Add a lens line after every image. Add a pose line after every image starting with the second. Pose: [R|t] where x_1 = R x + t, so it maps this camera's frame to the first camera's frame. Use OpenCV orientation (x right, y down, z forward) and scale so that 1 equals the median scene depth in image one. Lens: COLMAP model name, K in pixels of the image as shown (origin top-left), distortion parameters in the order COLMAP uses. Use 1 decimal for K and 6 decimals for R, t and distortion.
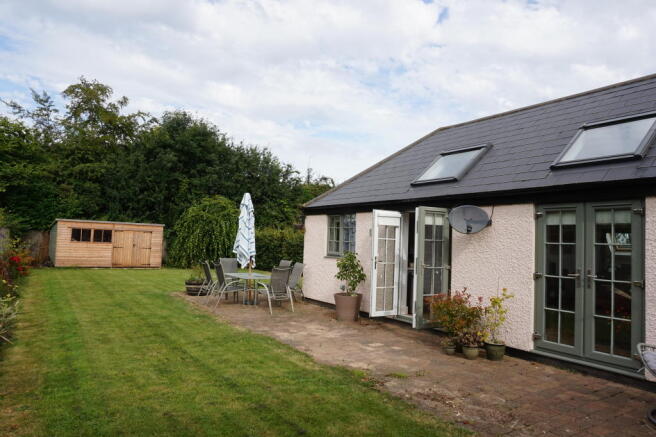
lens RADIAL K [[445.2, 0, 329.8], [0, 445.2, 219.4], [0, 0, 1]] dist [-0.009808, 0.000688]
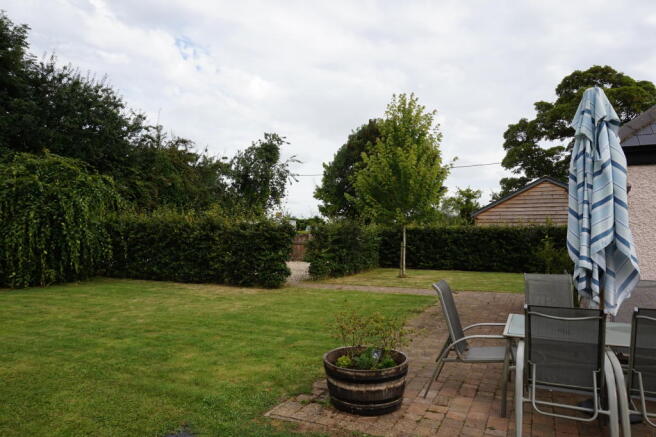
lens RADIAL K [[445.2, 0, 329.8], [0, 445.2, 219.4], [0, 0, 1]] dist [-0.009808, 0.000688]
pose [[0.855626, -0.009262, 0.517512, -0.192750], [-0.009691, 0.999378, 0.033908, 0.007910], [-0.517504, -0.034028, 0.855004, 0.278022]]
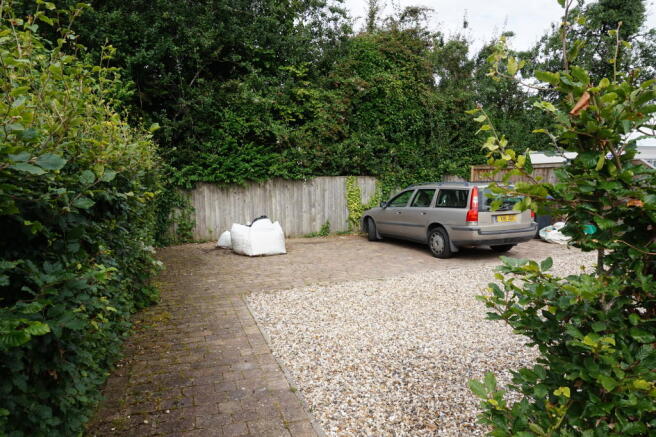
lens RADIAL K [[445.2, 0, 329.8], [0, 445.2, 219.4], [0, 0, 1]] dist [-0.009808, 0.000688]
pose [[0.965626, -0.009980, -0.259743, 0.018977], [0.047694, 0.989100, 0.139304, 0.032237], [0.255522, -0.146903, 0.955577, 0.622199]]
